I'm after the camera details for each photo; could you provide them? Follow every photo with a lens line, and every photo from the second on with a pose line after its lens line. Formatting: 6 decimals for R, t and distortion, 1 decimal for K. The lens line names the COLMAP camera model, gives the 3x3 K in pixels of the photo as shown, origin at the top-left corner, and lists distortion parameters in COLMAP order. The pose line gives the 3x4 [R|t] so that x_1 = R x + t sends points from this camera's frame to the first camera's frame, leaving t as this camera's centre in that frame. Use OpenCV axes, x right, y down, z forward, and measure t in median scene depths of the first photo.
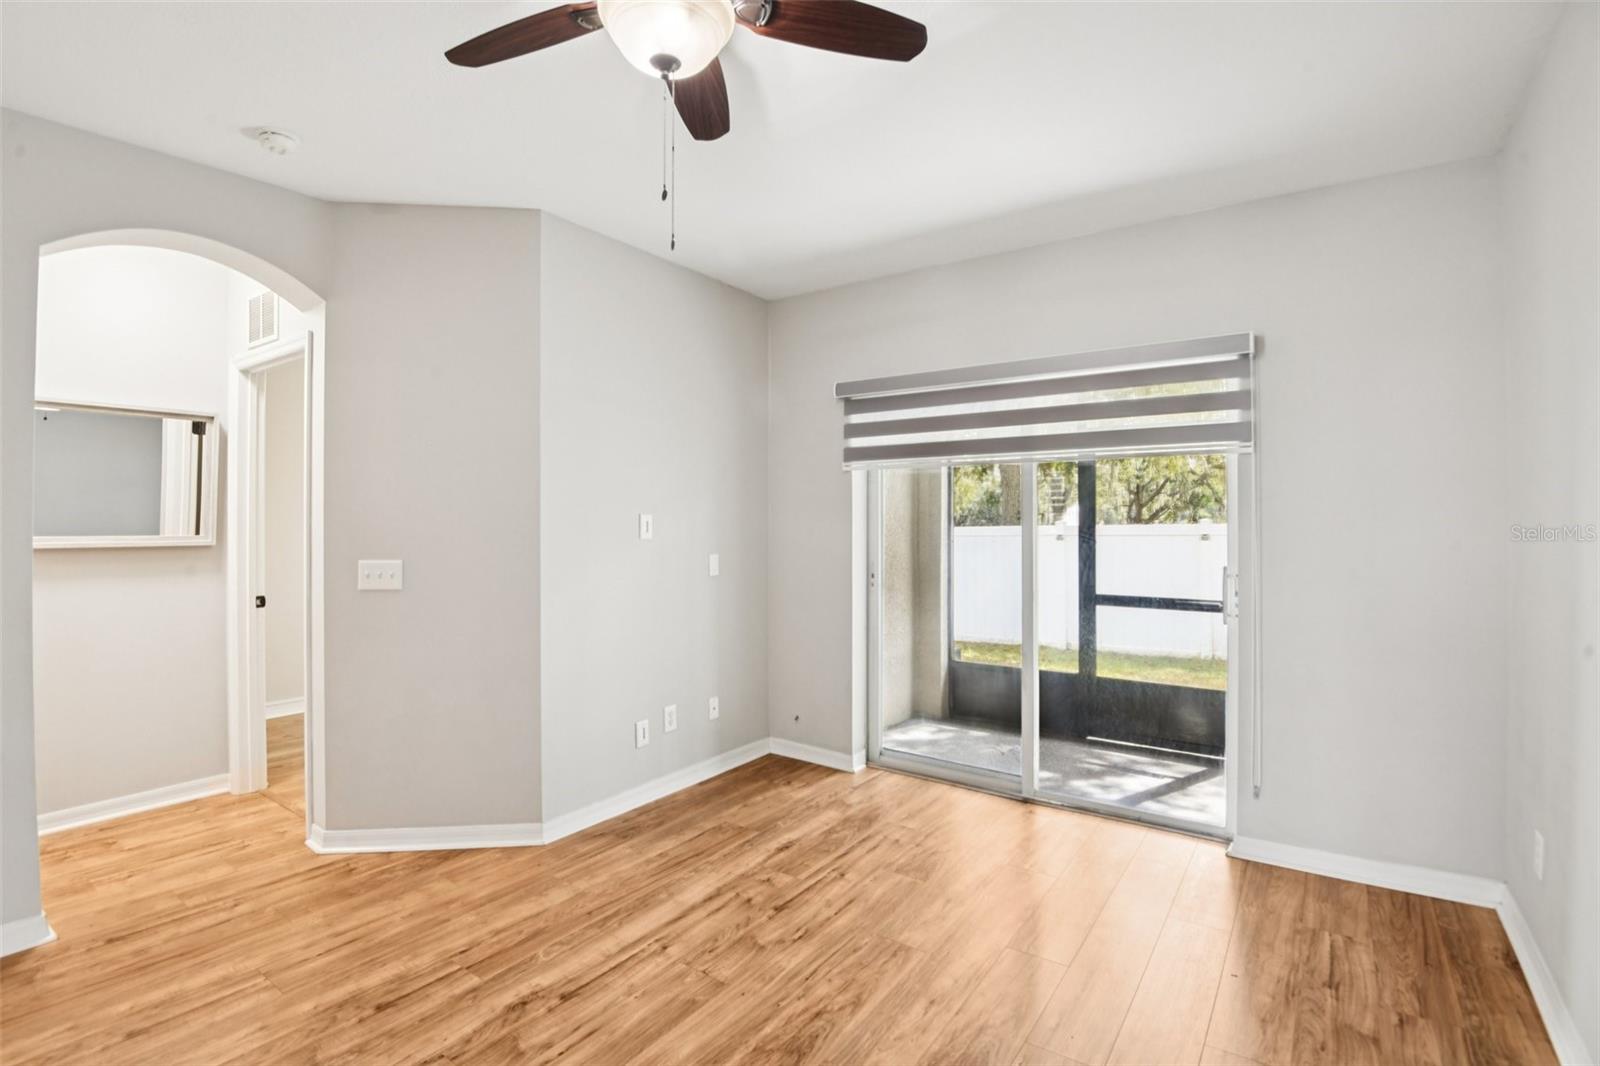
lens RADIAL K [[738.7, 0, 802.7], [0, 738.7, 529.2], [0, 0, 1]] dist [-0.046313, -0.000293]
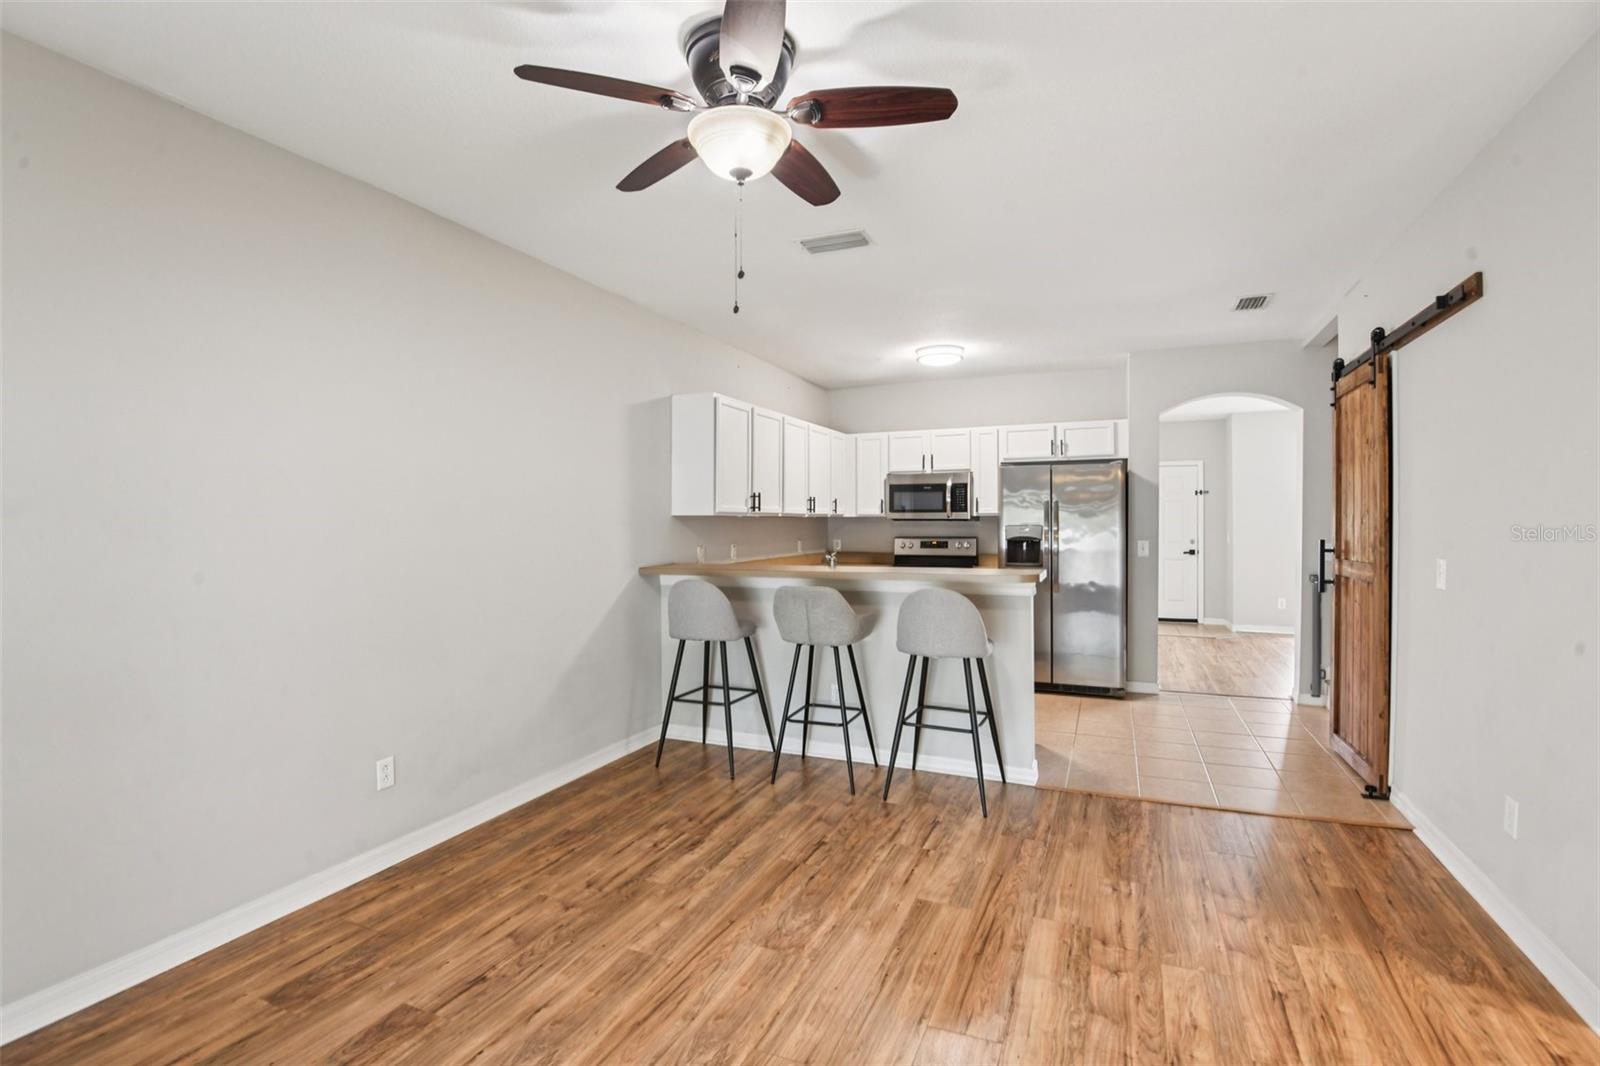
lens RADIAL K [[738.8, 0, 800.0], [0, 738.8, 533.0], [0, 0, 1]] dist [-0.000934, -0.026762]
pose [[-0.978706, 0.011192, -0.204962, -0.015839], [0.004658, 0.999466, 0.032336, -0.021662], [0.205214, 0.030692, -0.978236, 1.584671]]
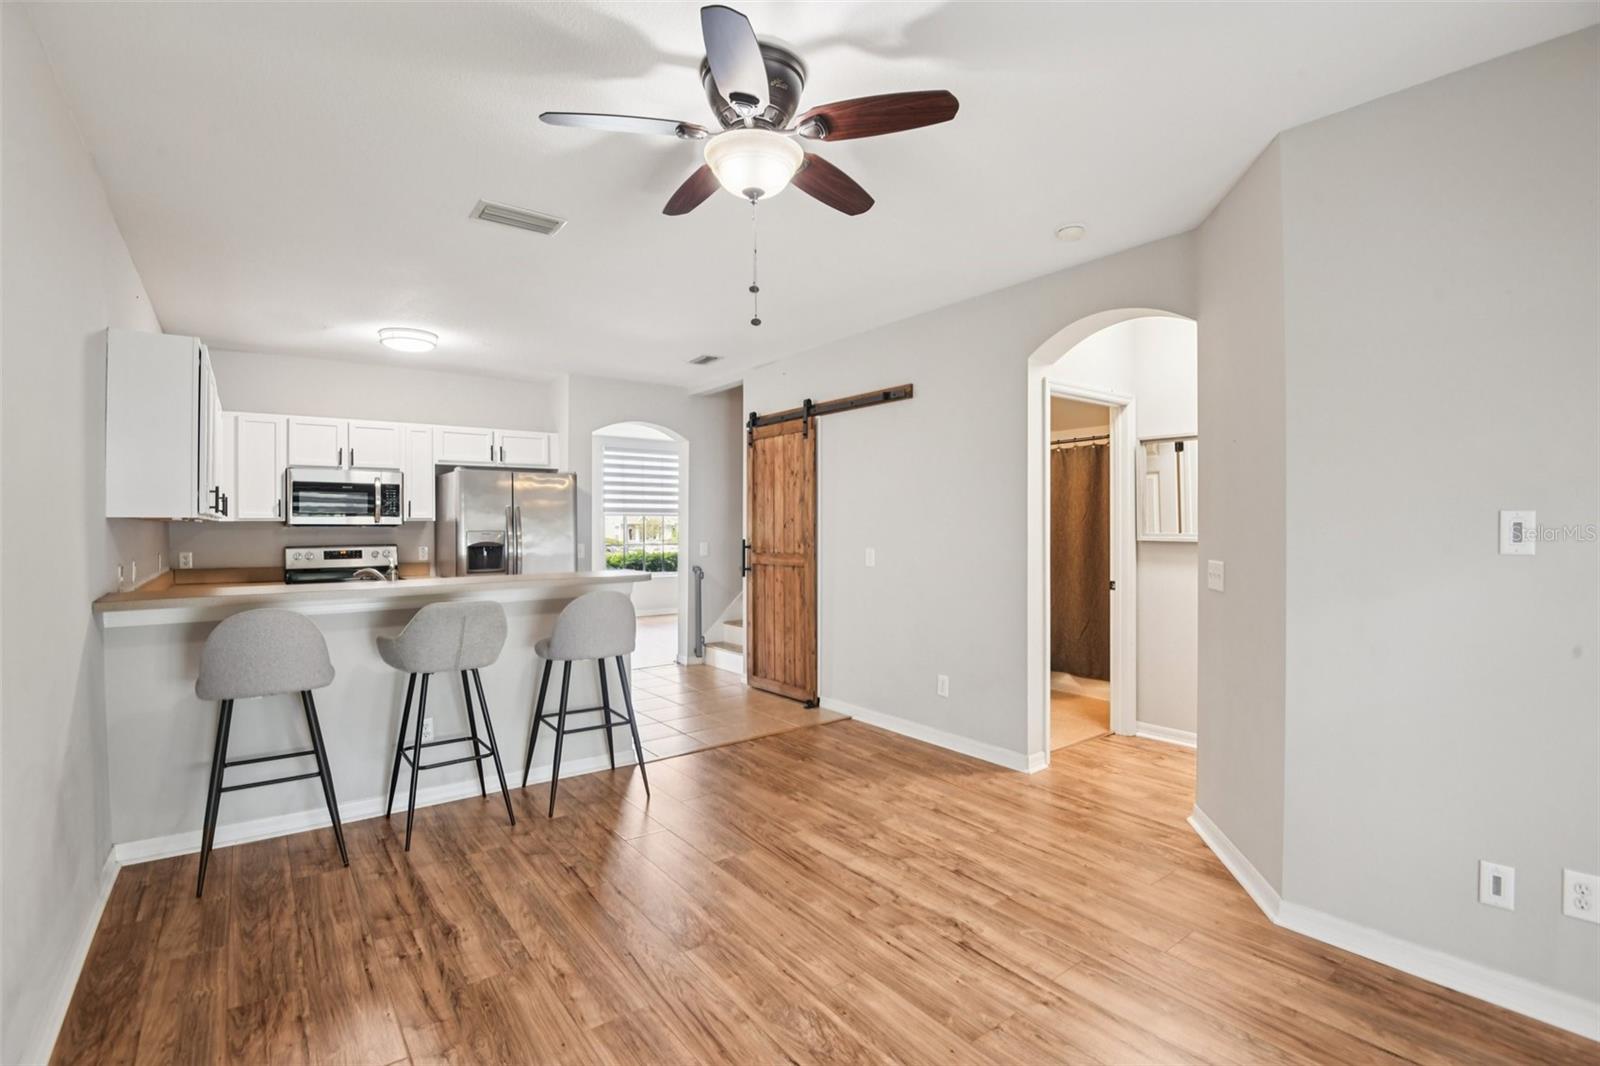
lens RADIAL K [[738.7, 0, 802.7], [0, 738.7, 529.2], [0, 0, 1]] dist [-0.046313, -0.000293]
pose [[-0.304289, 0.010284, -0.952524, 0.761552], [-0.009314, 0.999862, 0.013771, -0.011753], [0.952534, 0.013062, -0.304151, 1.019276]]
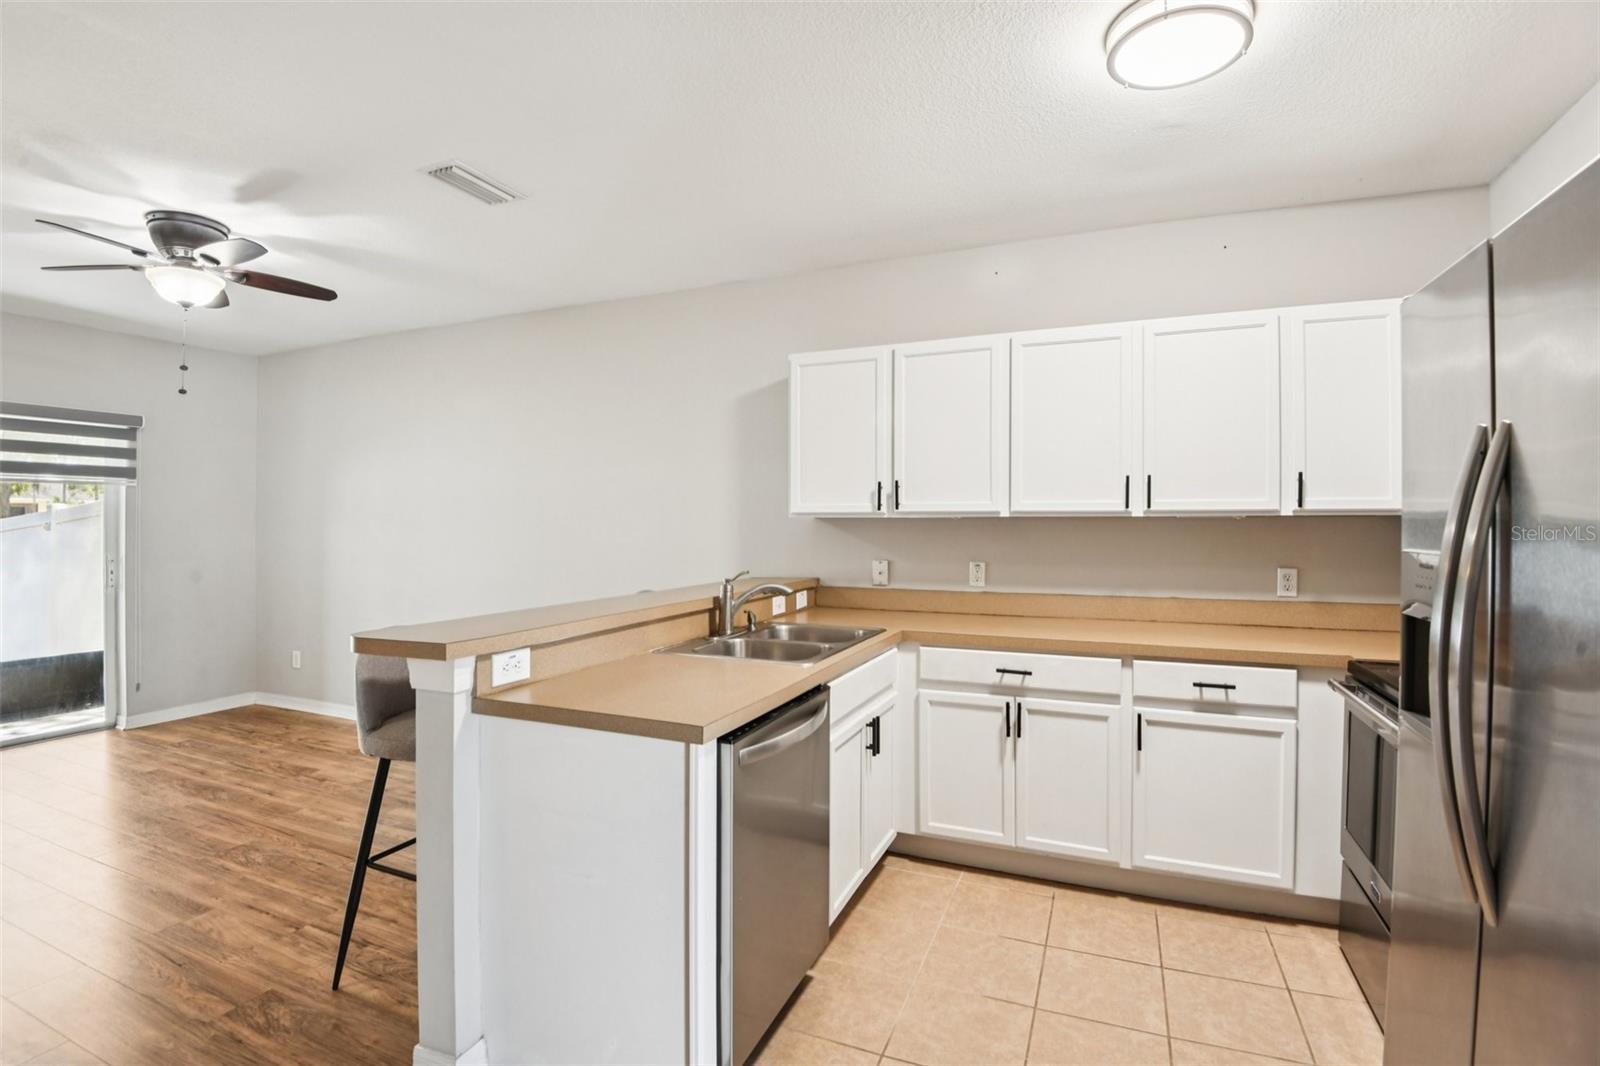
lens RADIAL K [[738.7, 0, 802.7], [0, 738.7, 529.2], [0, 0, 1]] dist [-0.046313, -0.000293]
pose [[-0.216951, -0.001012, 0.976182, -1.757129], [0.021421, 0.999754, 0.005797, 0.009915], [-0.975947, 0.022168, -0.216876, -0.222151]]
